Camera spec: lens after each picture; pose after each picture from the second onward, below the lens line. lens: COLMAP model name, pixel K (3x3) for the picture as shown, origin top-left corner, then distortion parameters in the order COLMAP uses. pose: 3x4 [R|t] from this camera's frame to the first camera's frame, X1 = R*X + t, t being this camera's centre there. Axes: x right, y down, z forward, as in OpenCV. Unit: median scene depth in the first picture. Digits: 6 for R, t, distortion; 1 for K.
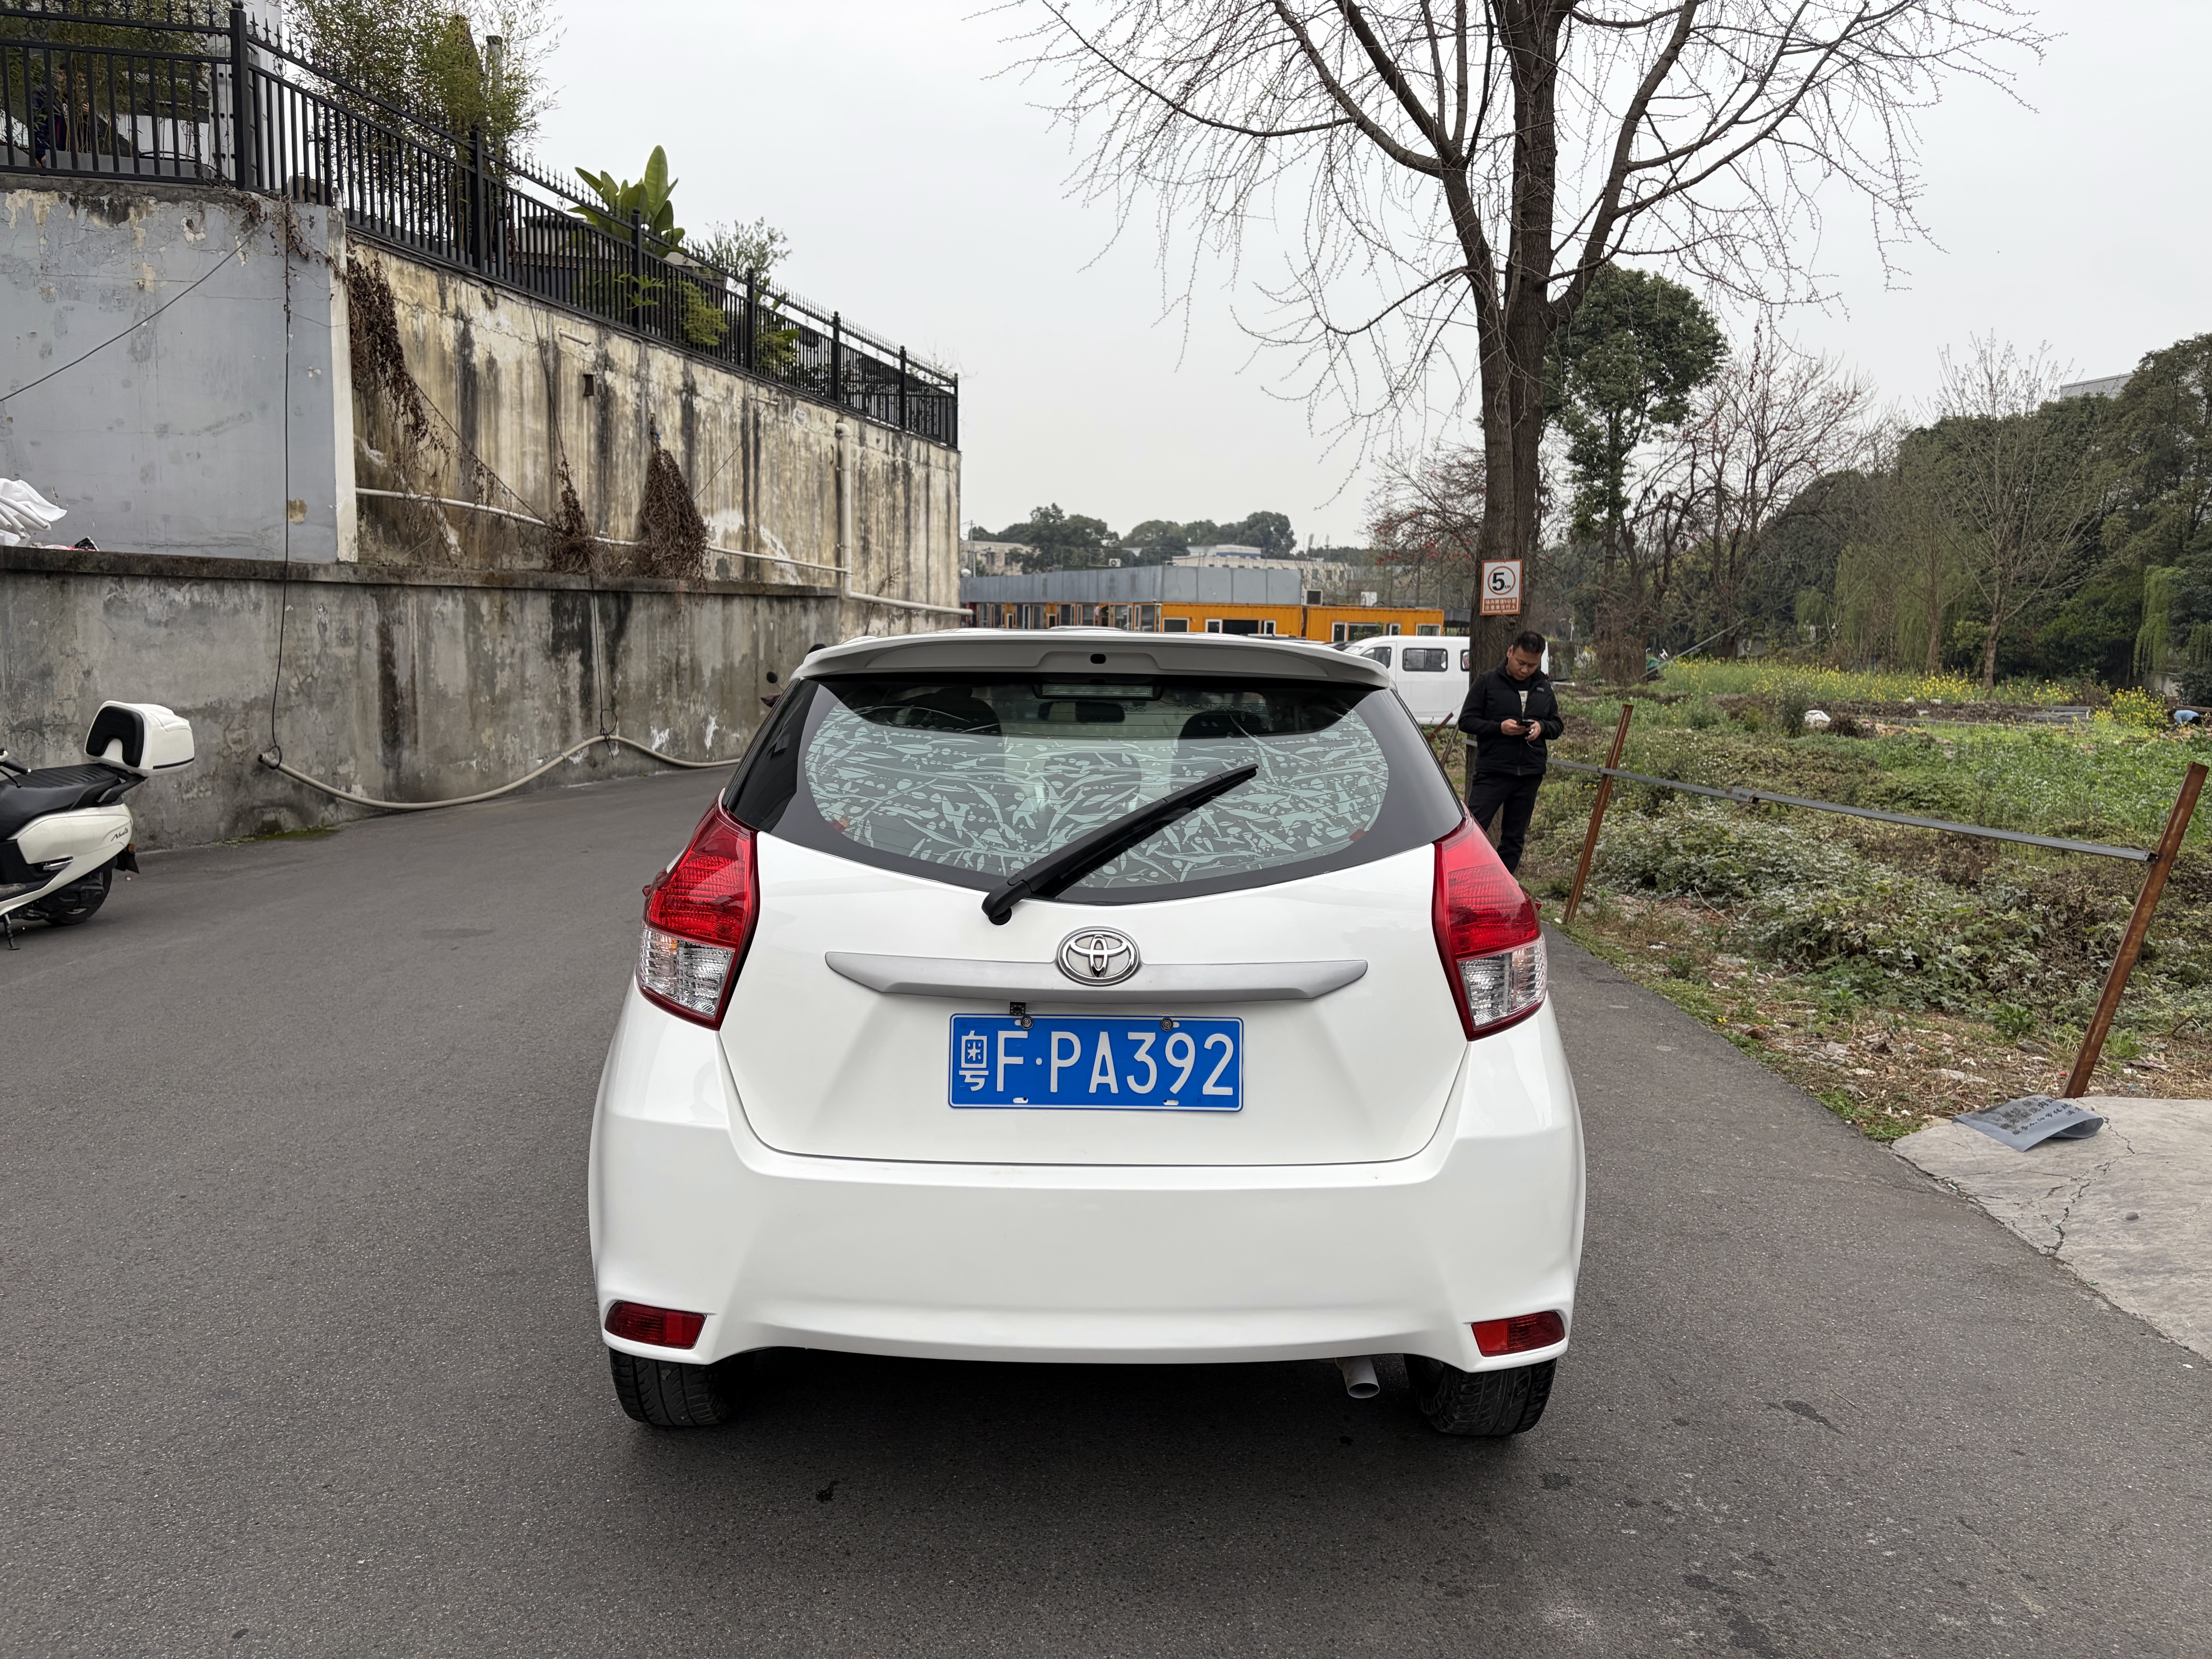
lens RADIAL K [[1677.6, 0, 1099.7], [0, 1677.6, 849.3], [0, 0, 1]] dist [0.050880, -0.057448]
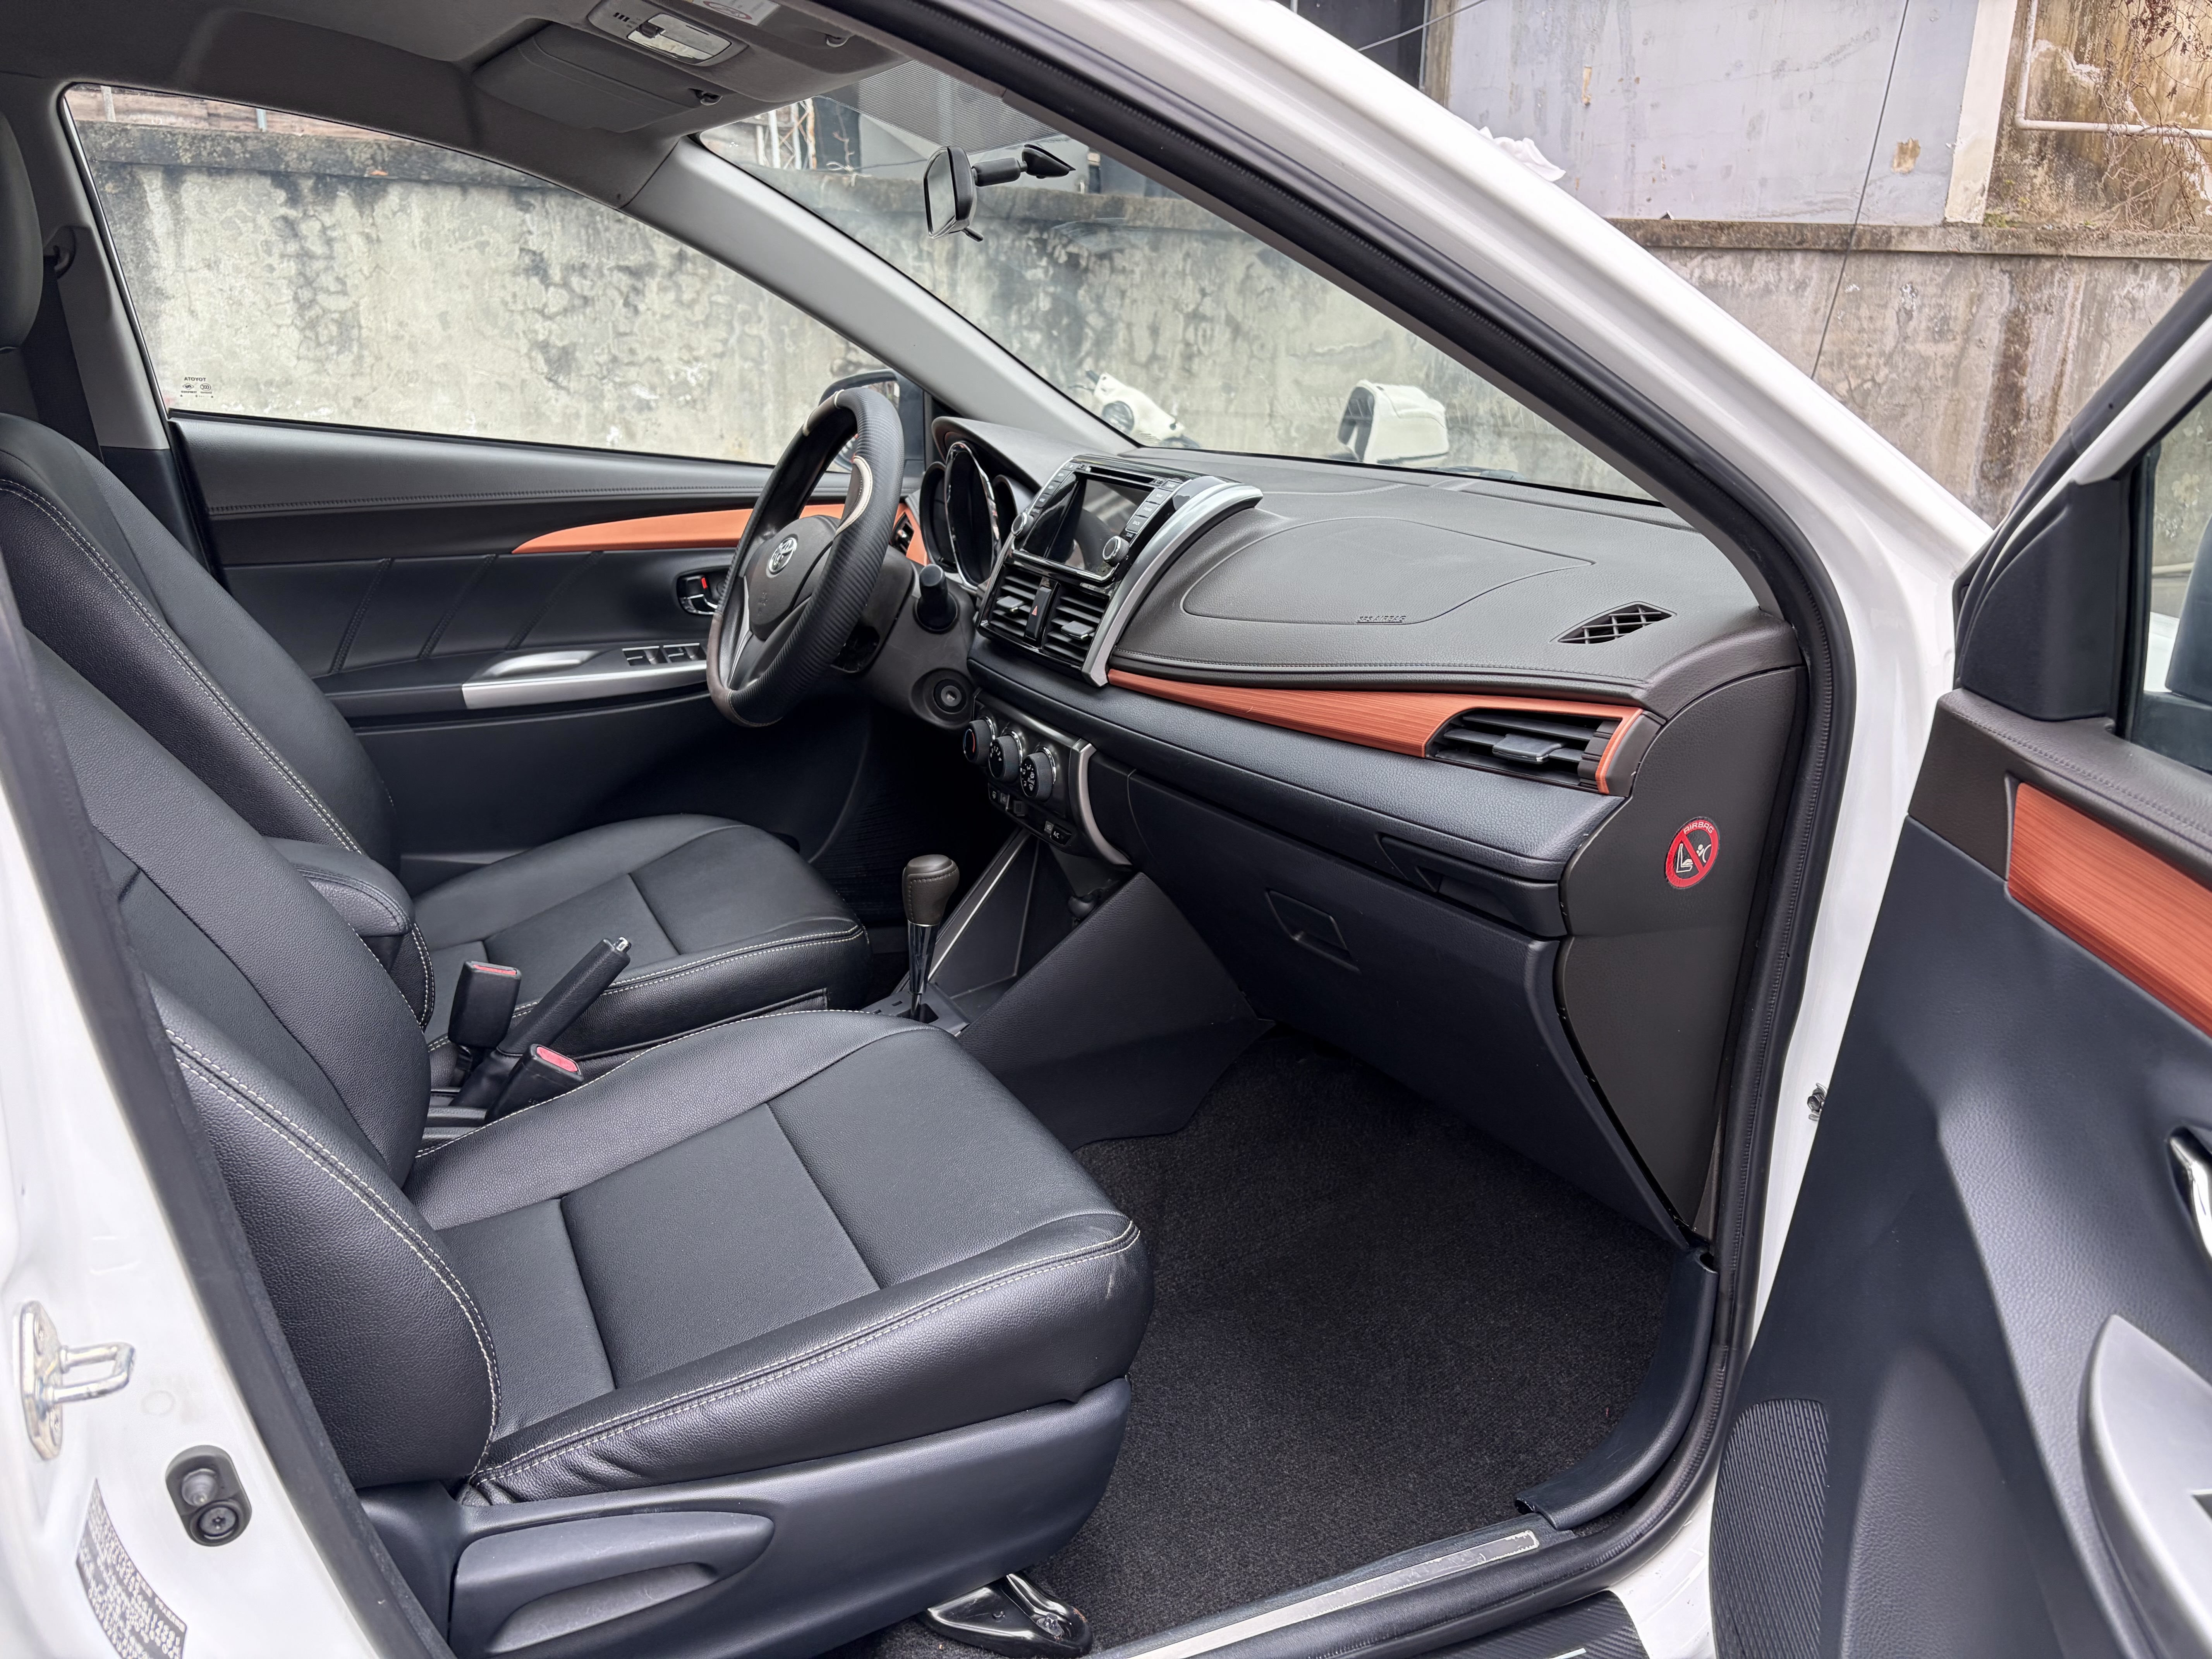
lens RADIAL K [[1677.6, 0, 1083.8], [0, 1677.6, 850.2], [0, 0, 1]] dist [0.050880, -0.057448]
pose [[0.414393, 0.254515, -0.873785, 0.095313], [-0.133780, 0.966706, 0.218136, -0.012736], [0.900212, 0.026501, 0.434645, 0.283205]]
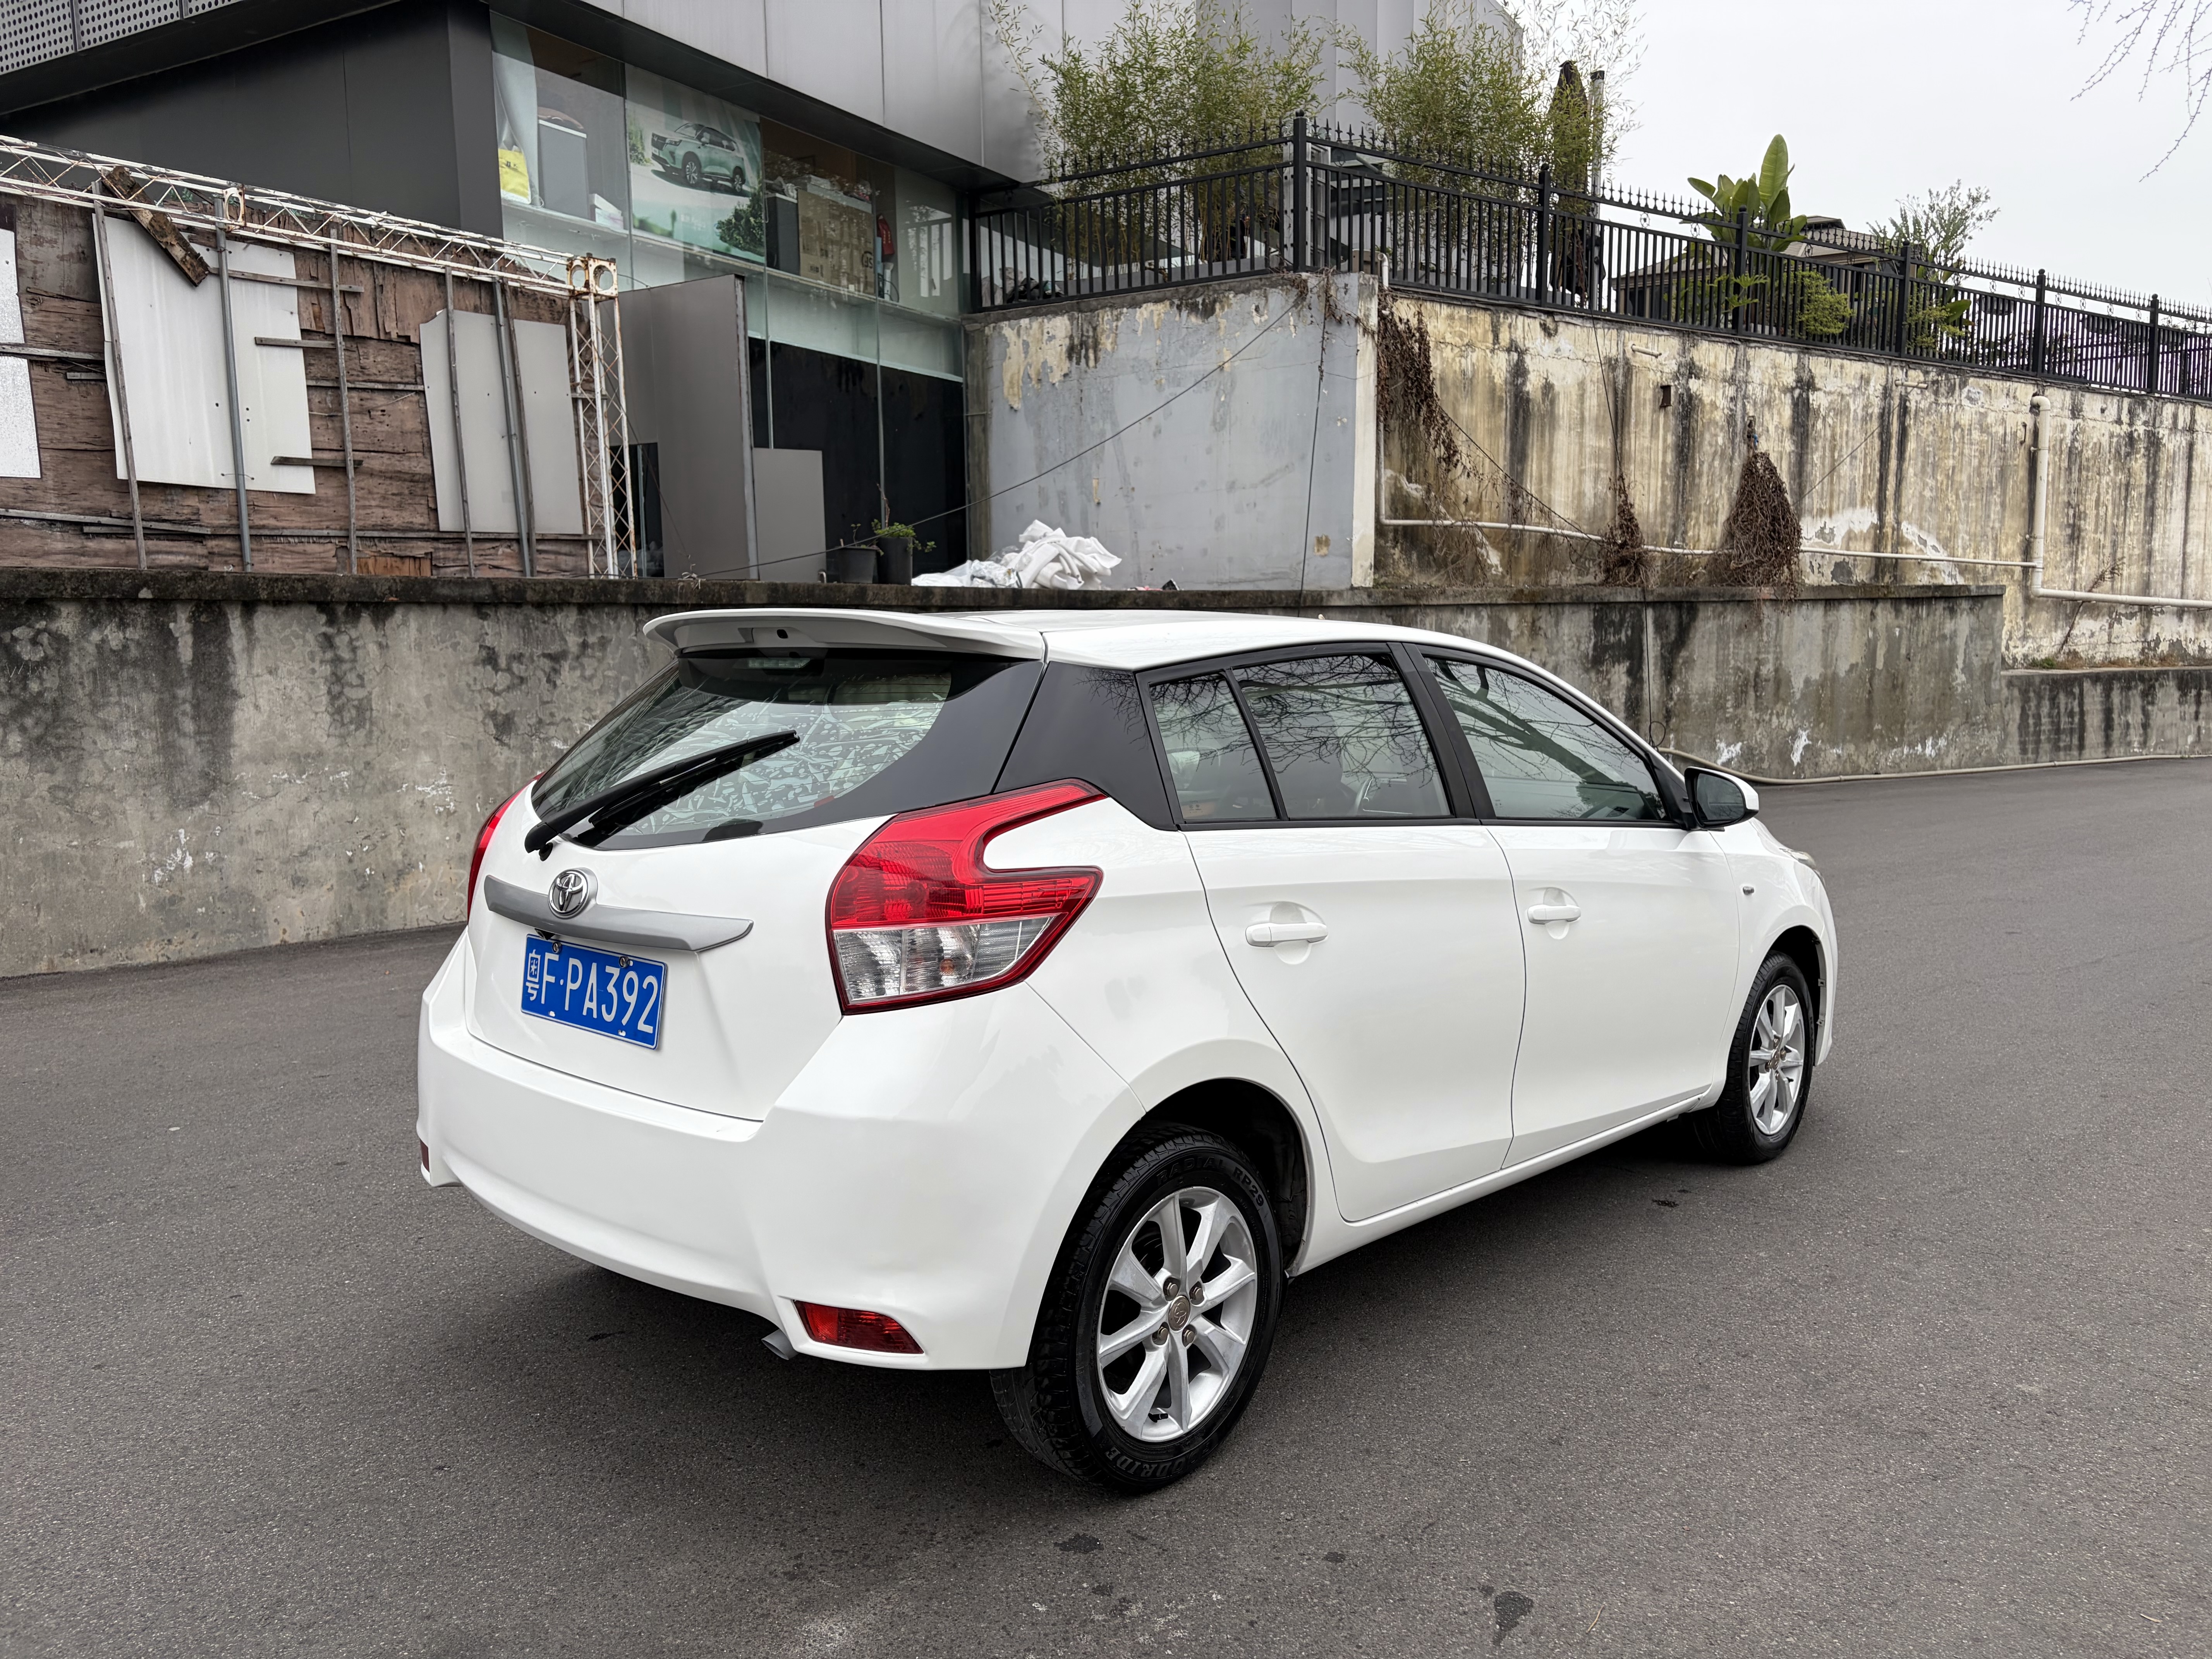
lens RADIAL K [[1677.6, 0, 1103.5], [0, 1677.6, 831.4], [0, 0, 1]] dist [0.050880, -0.057448]
pose [[0.722511, 0.051117, -0.689467, 0.173358], [-0.066590, 0.997772, 0.004194, -0.001219], [0.688145, 0.042881, 0.724305, 0.068917]]
